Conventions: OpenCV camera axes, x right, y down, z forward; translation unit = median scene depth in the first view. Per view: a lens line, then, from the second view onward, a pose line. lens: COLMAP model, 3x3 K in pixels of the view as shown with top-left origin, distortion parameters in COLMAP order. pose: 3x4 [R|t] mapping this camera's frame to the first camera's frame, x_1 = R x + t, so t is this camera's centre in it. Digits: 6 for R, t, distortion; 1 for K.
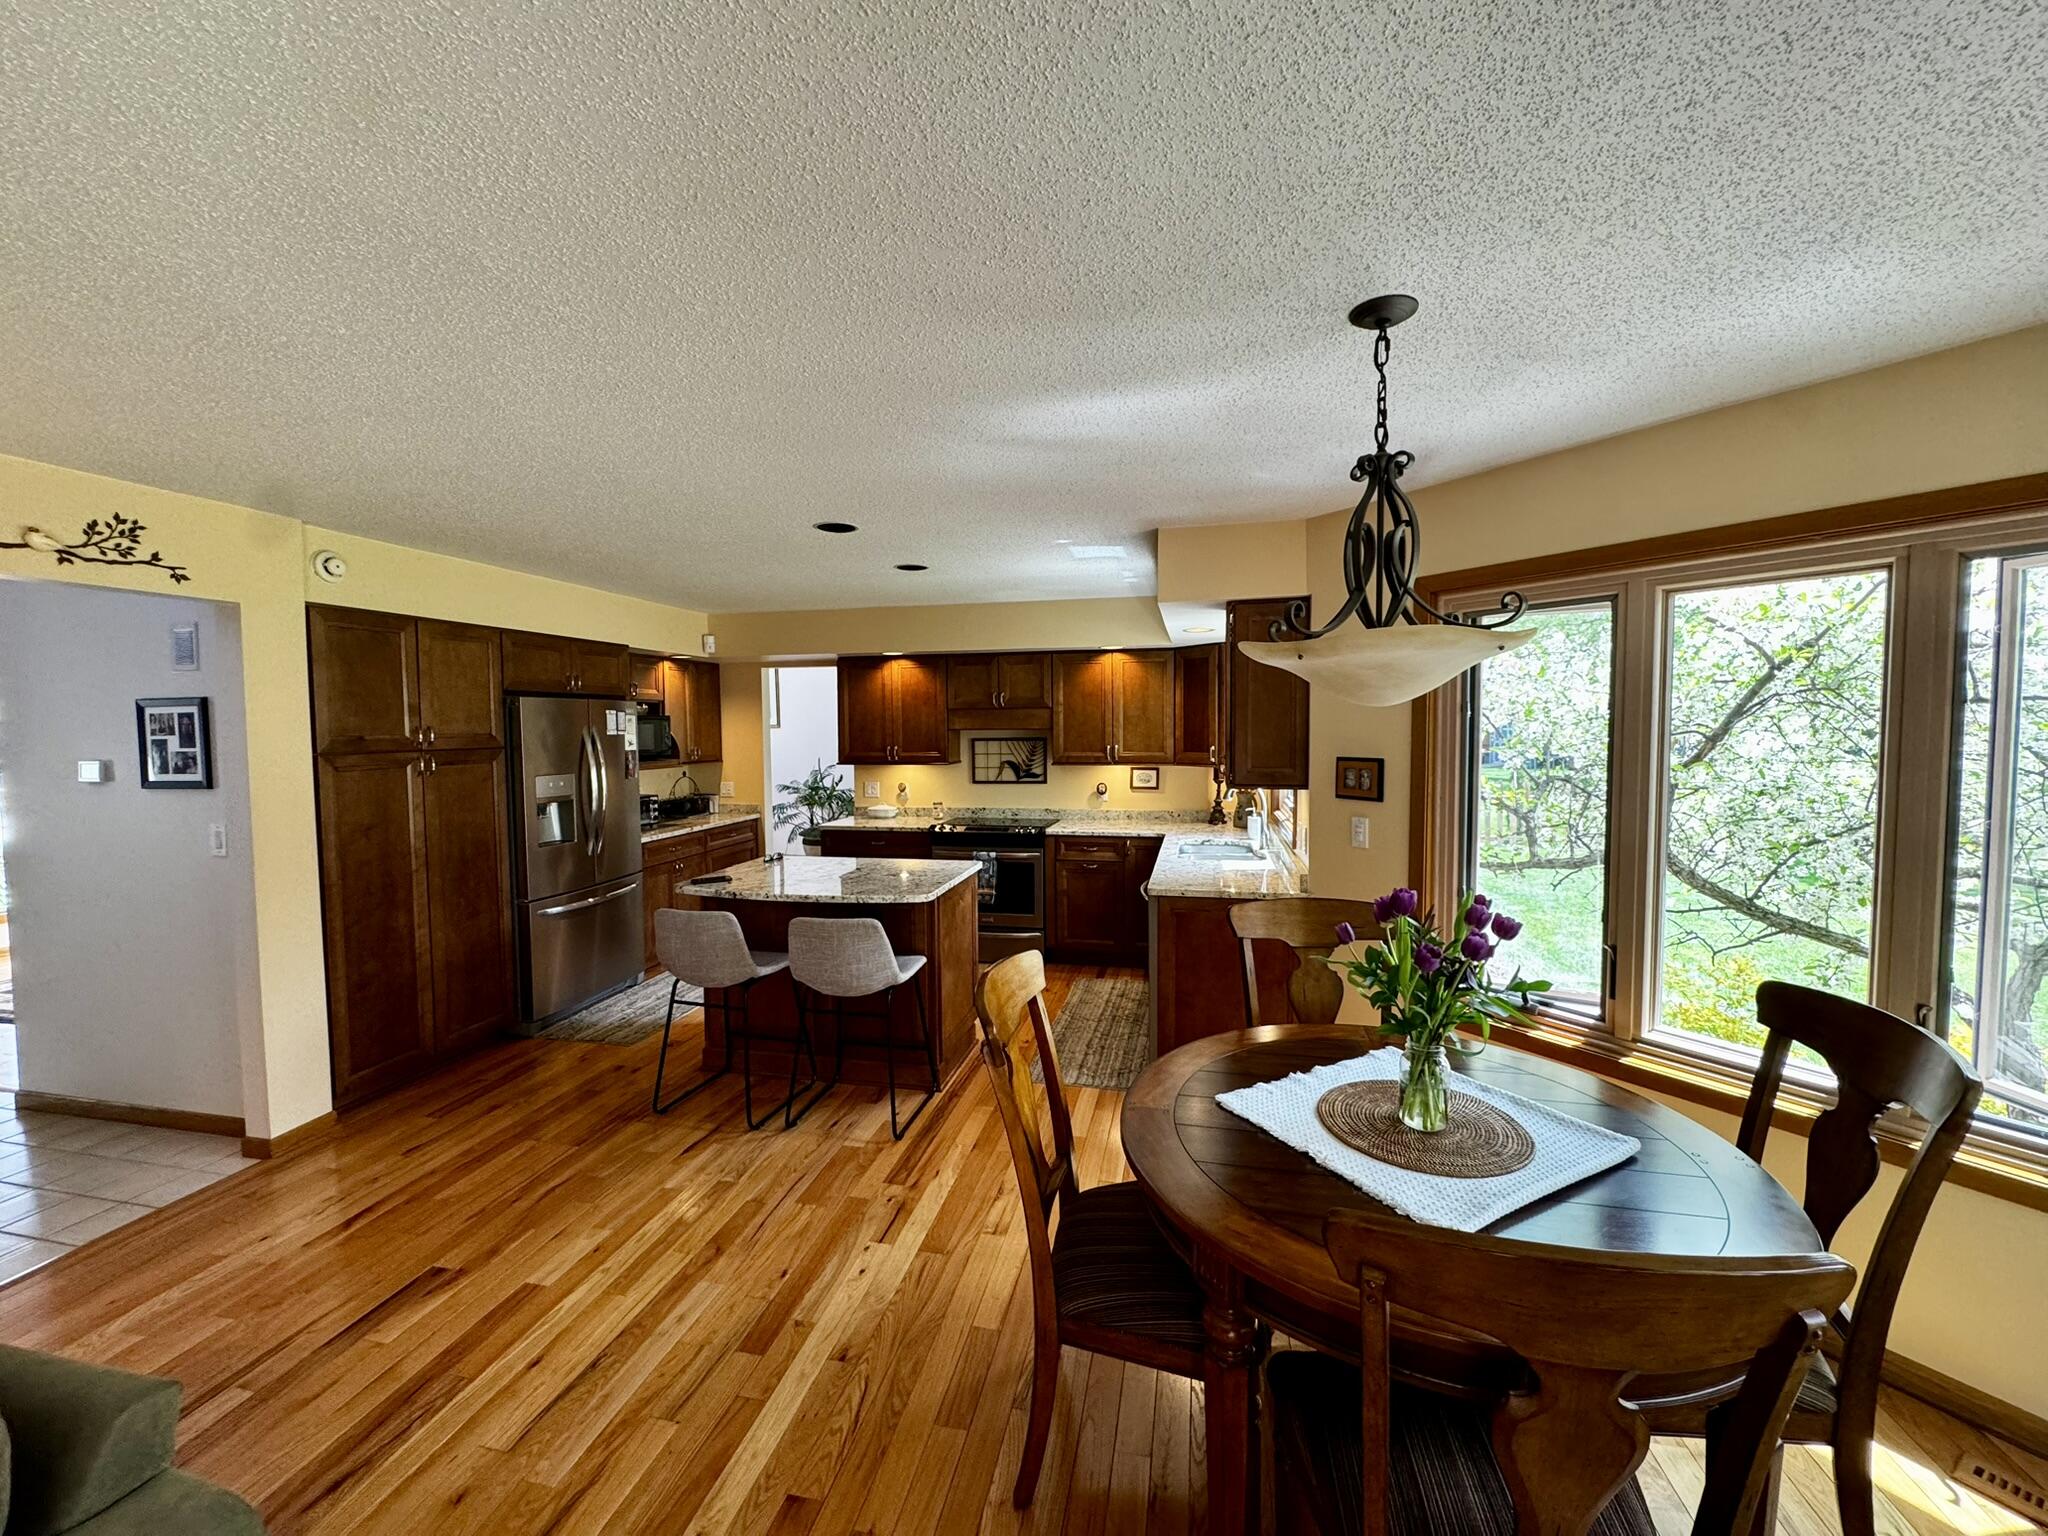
lens RADIAL K [[817.1, 0, 1023.4], [0, 817.1, 764.9], [0, 0, 1]] dist [-0.003466, 0.000195]
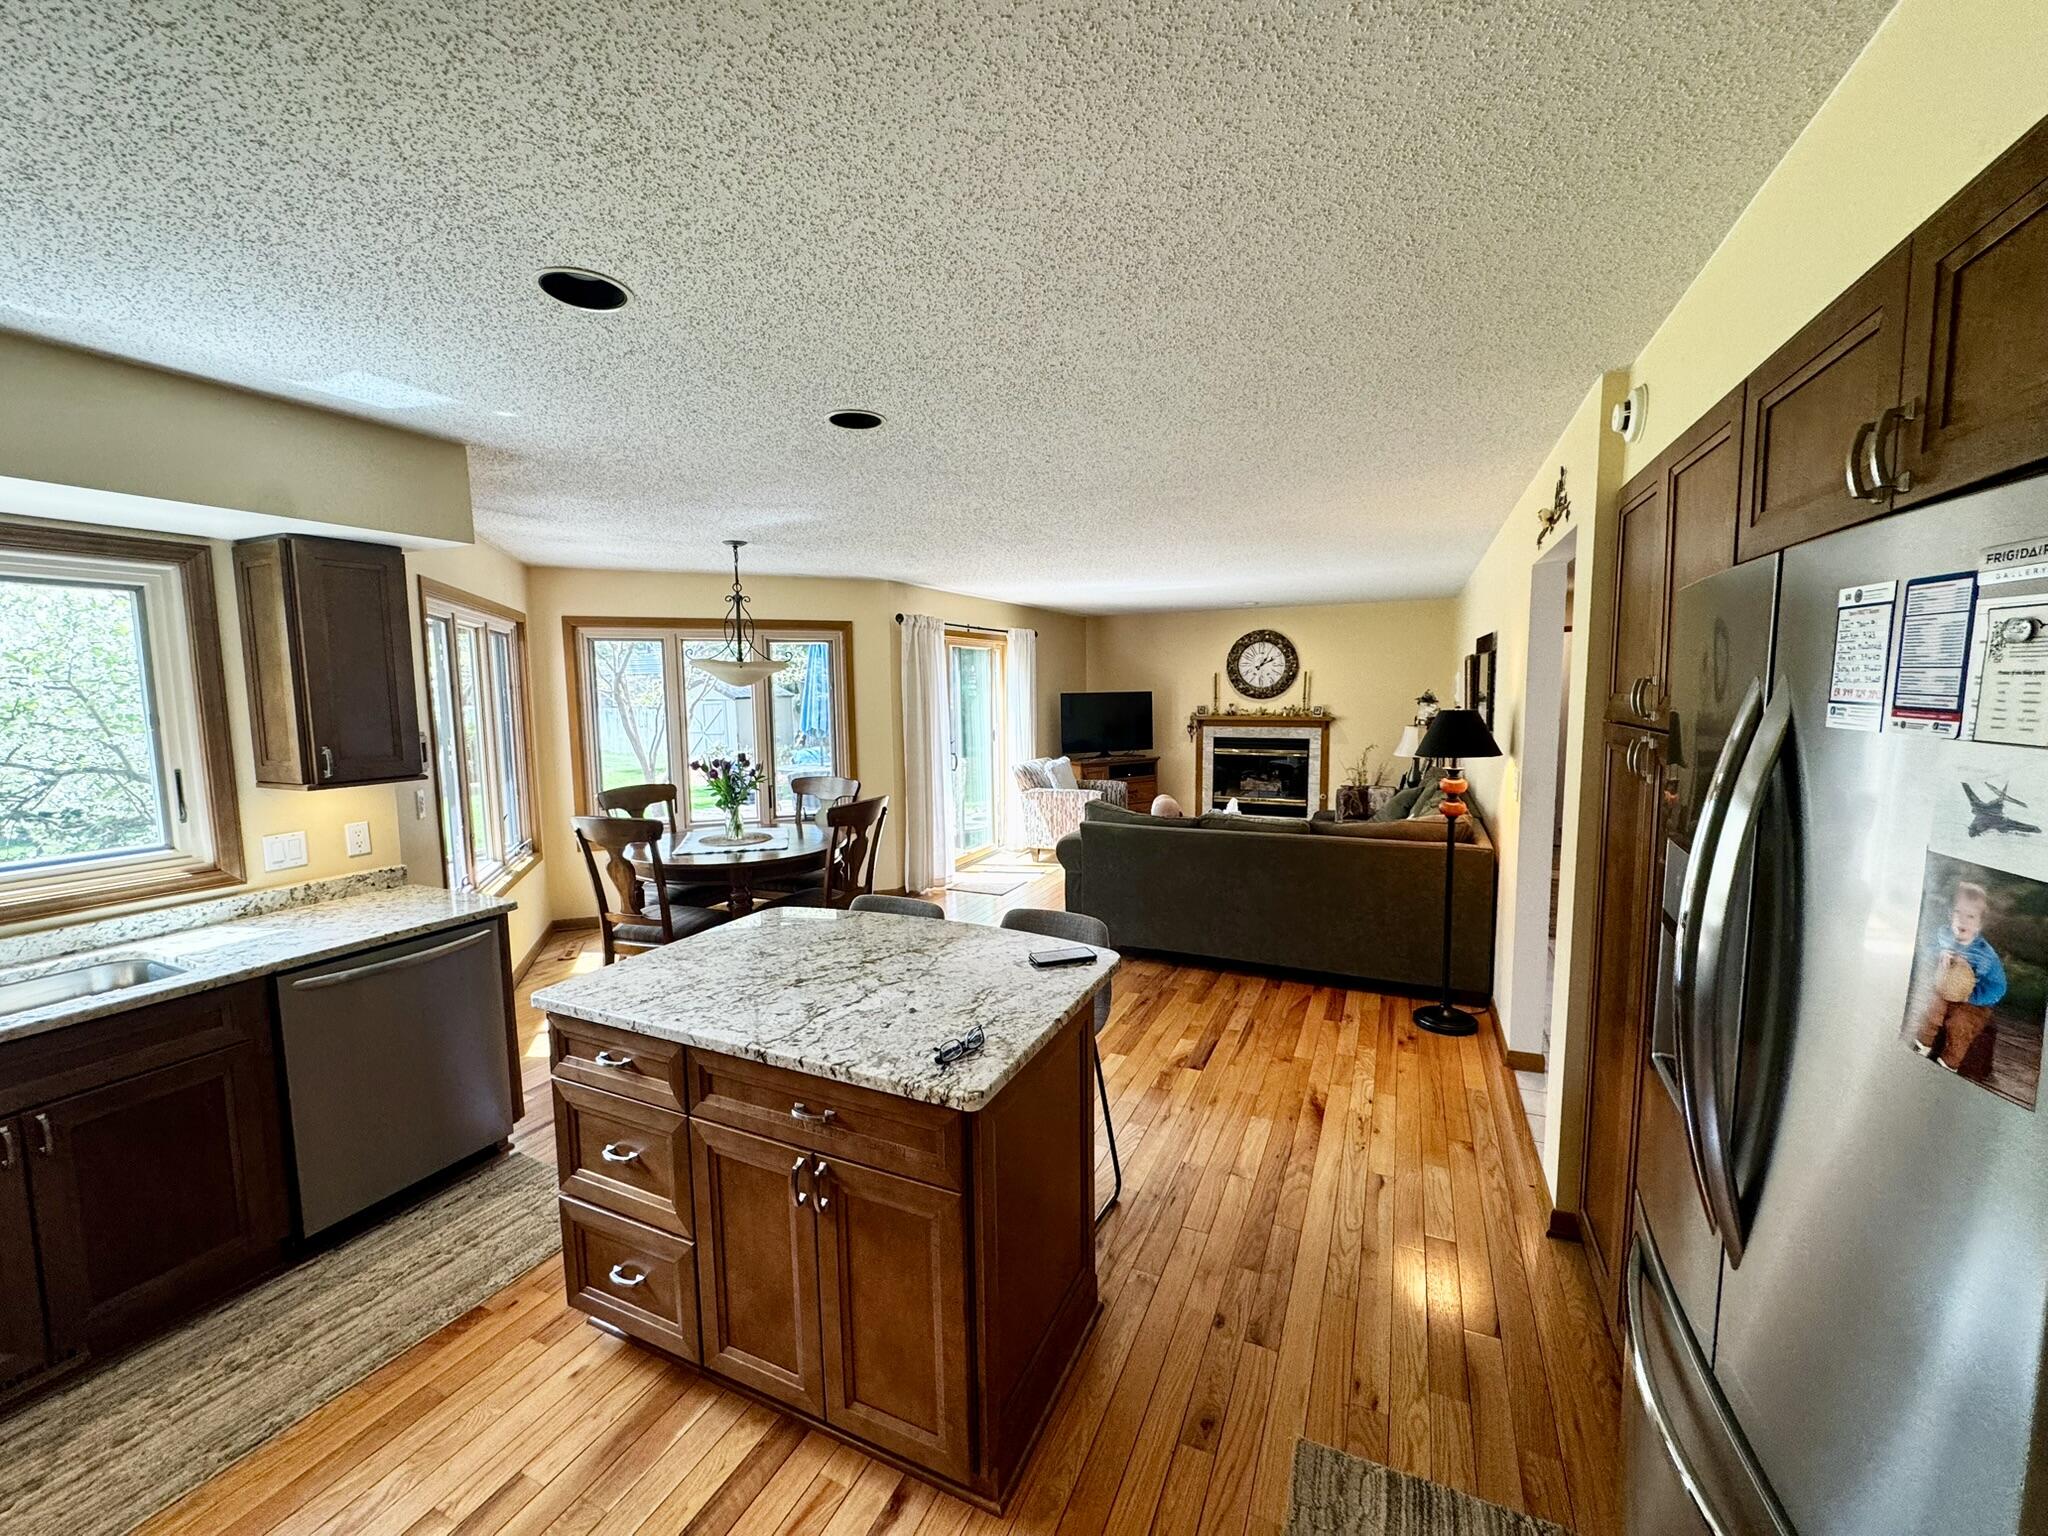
lens RADIAL K [[817.1, 0, 1023.4], [0, 817.1, 764.9], [0, 0, 1]] dist [-0.003466, 0.000195]
pose [[-0.976657, 0.001621, 0.214799, -0.315968], [0.033157, 0.989124, 0.143298, -0.050230], [-0.212230, 0.147075, -0.966089, 1.014096]]
